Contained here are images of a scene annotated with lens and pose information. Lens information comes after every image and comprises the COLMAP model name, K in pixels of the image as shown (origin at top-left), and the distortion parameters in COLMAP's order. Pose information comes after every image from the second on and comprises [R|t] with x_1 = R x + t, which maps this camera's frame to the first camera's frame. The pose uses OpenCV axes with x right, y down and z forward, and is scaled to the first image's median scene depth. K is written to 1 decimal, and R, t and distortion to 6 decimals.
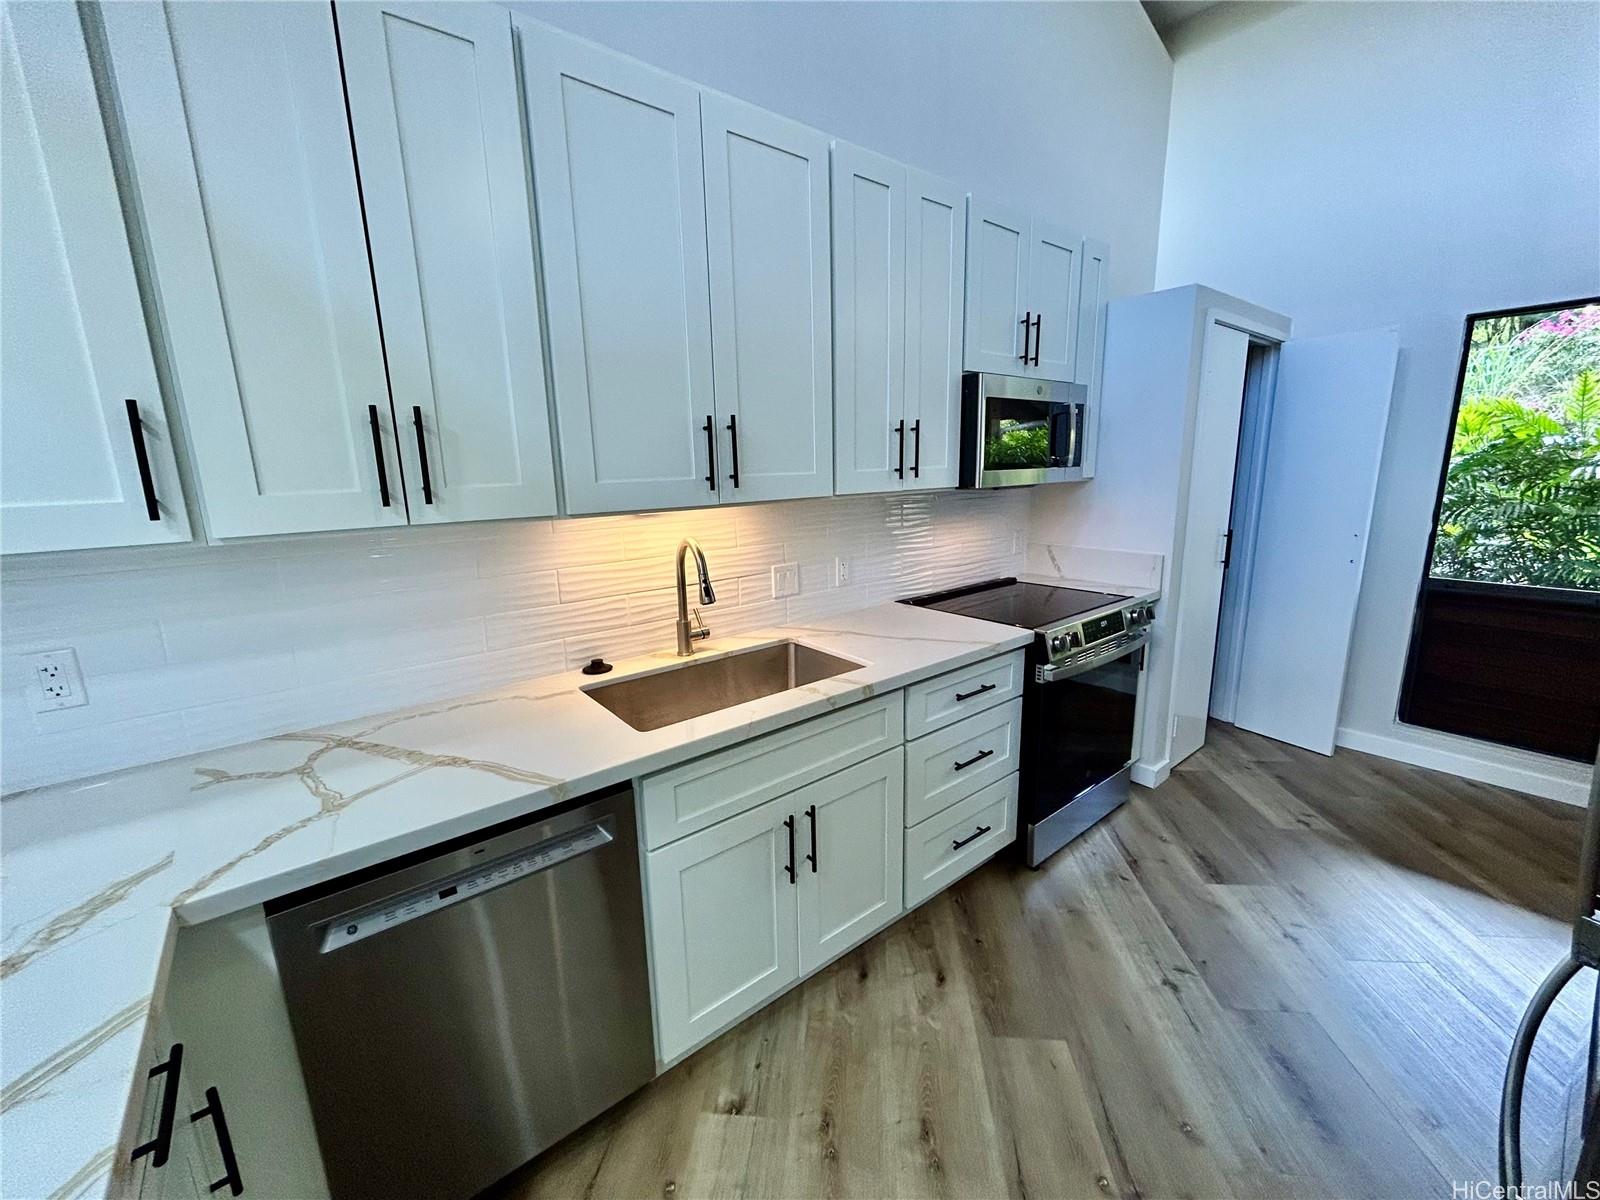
lens RADIAL K [[647.8, 0, 798.1], [0, 647.8, 599.0], [0, 0, 1]] dist [0.001361, 0.000429]
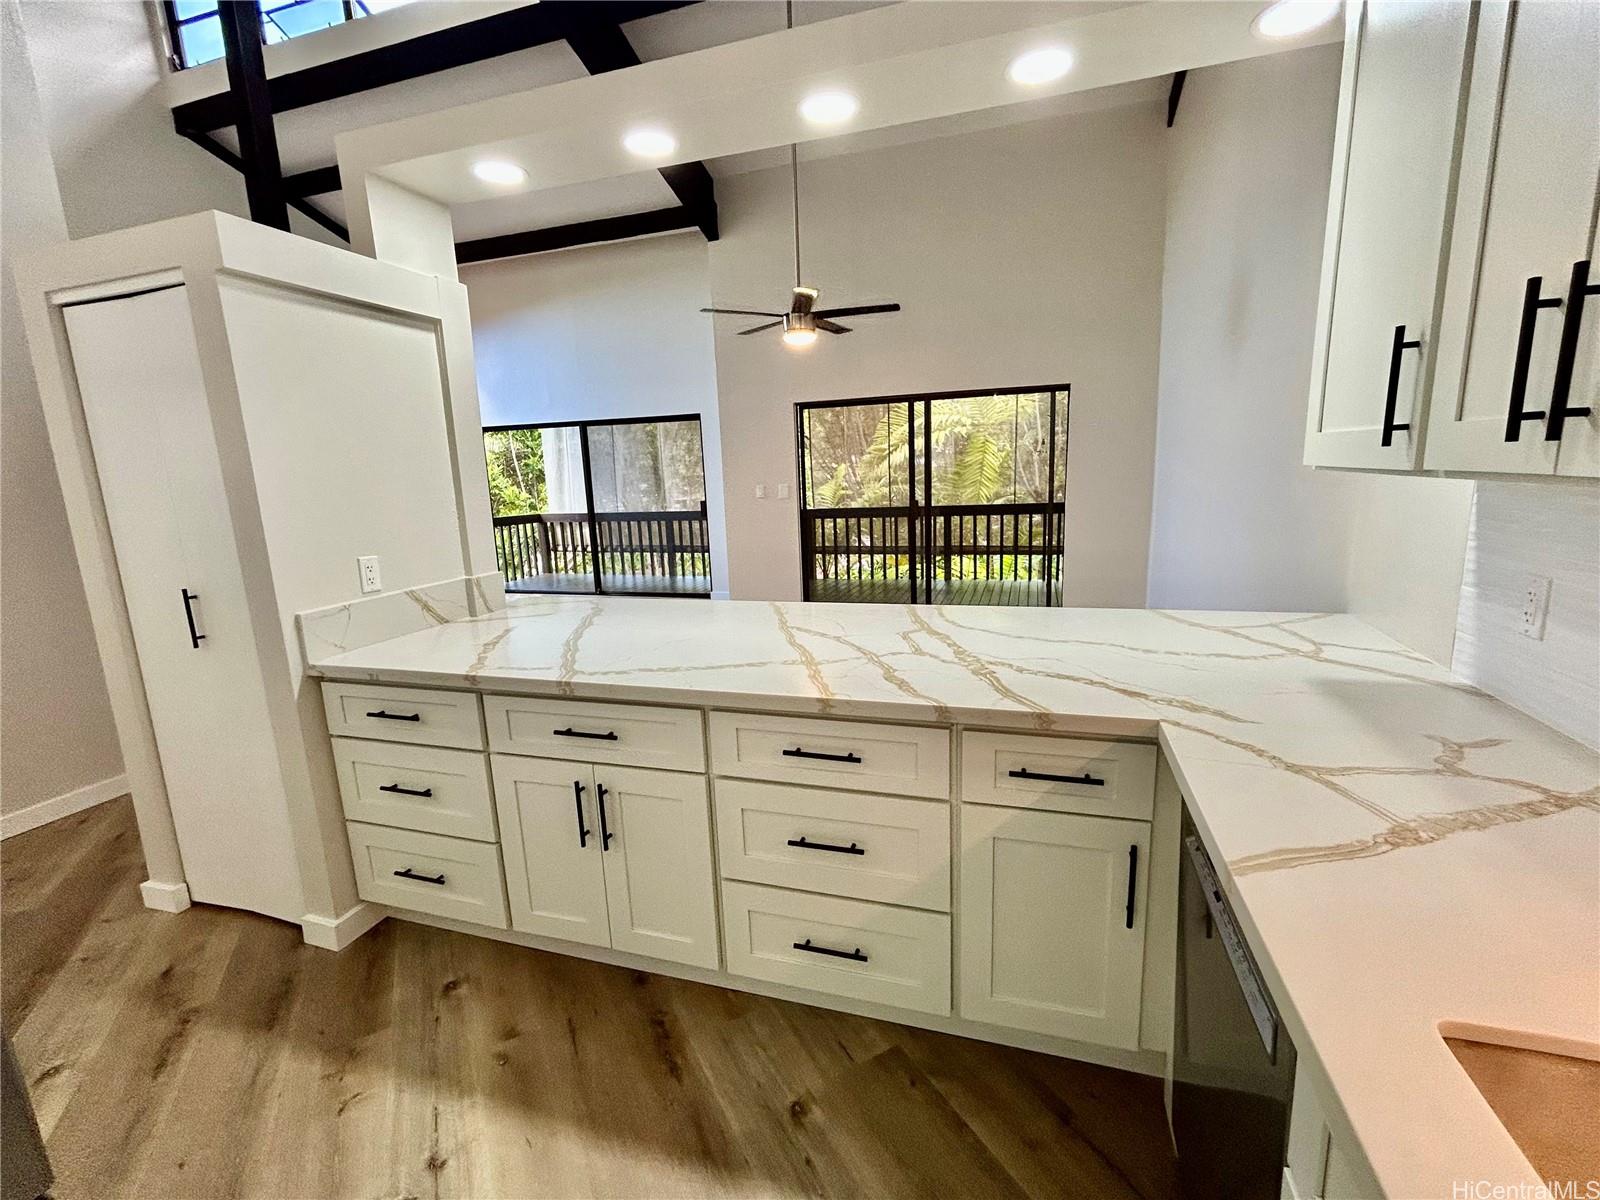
lens RADIAL K [[705.7, 0, 798.8], [0, 705.7, 596.8], [0, 0, 1]] dist [-0.004343, -0.000421]
pose [[-0.833636, 0.158463, -0.529094, 0.284392], [-0.054469, 0.929701, 0.364265, -0.180593], [0.549622, 0.332484, -0.766401, 1.011415]]
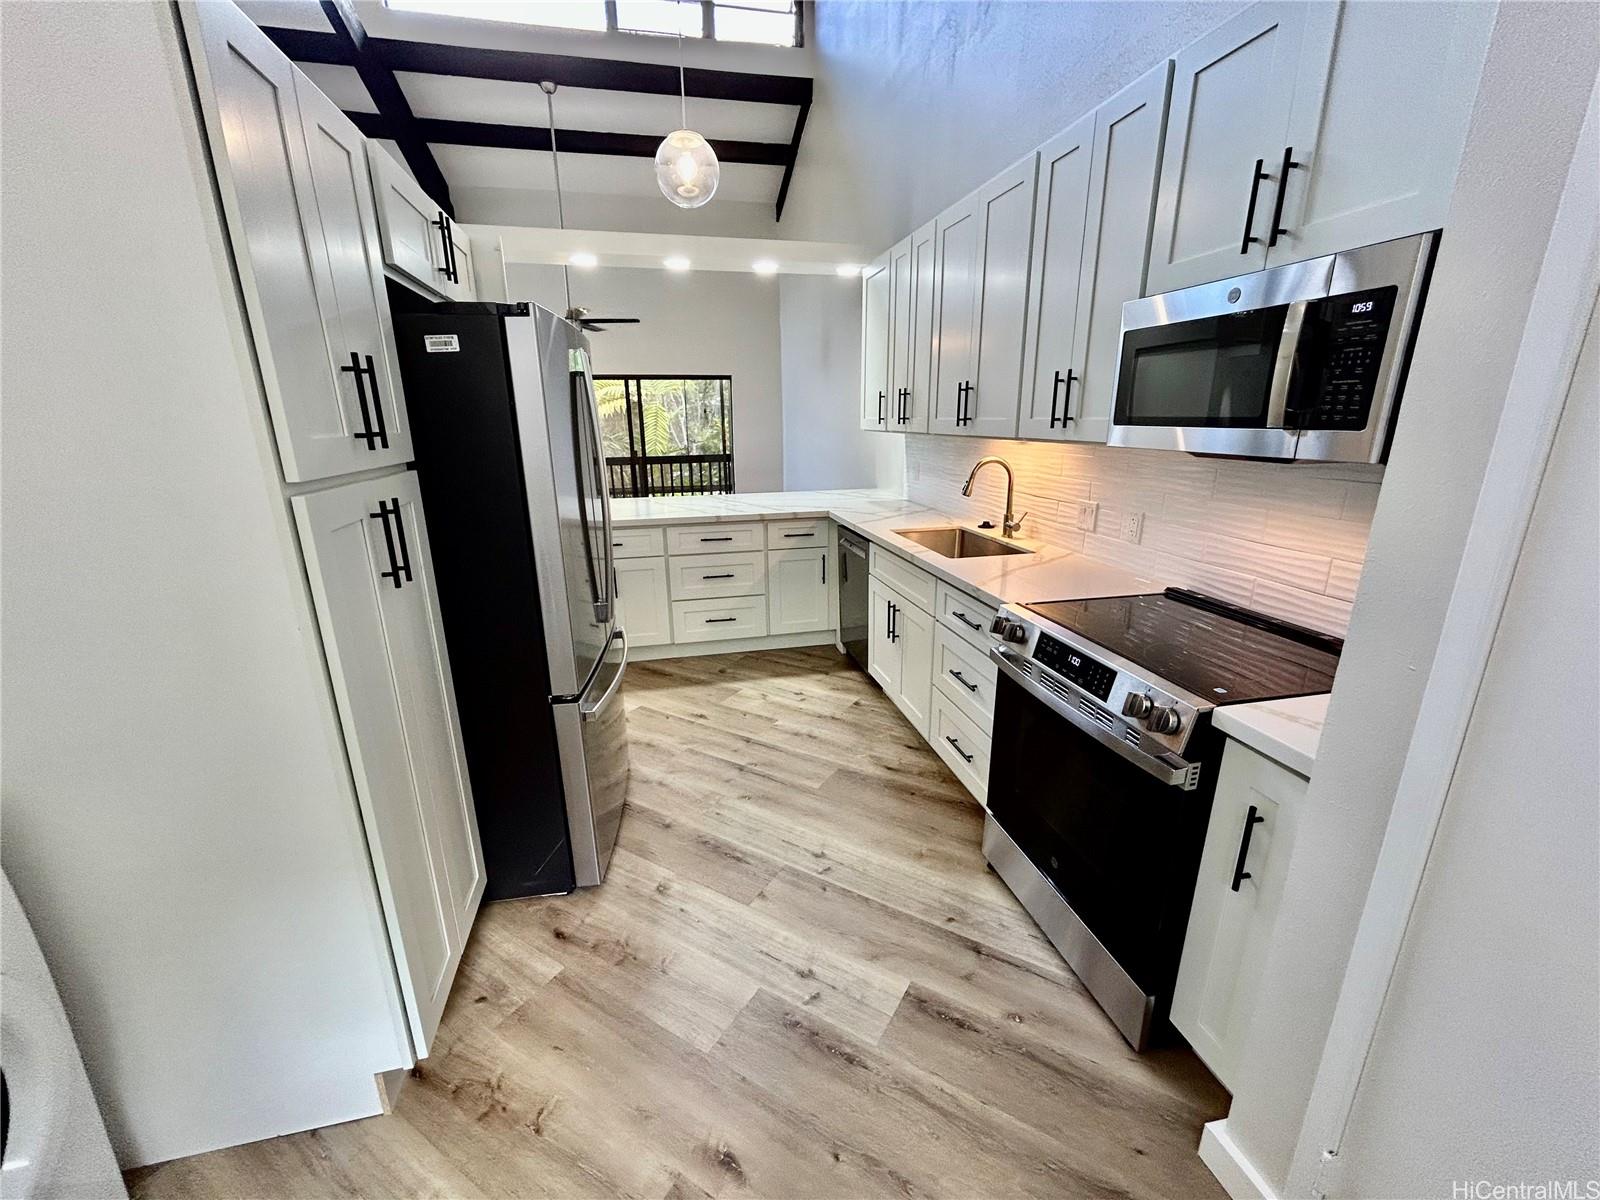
lens RADIAL K [[647.8, 0, 806.4], [0, 647.8, 604.3], [0, 0, 1]] dist [0.001361, 0.000429]
pose [[-0.432726, 0.278926, -0.857291, 1.904990], [-0.164886, 0.910407, 0.379436, -0.371888], [0.886318, 0.305547, -0.347966, 1.598278]]
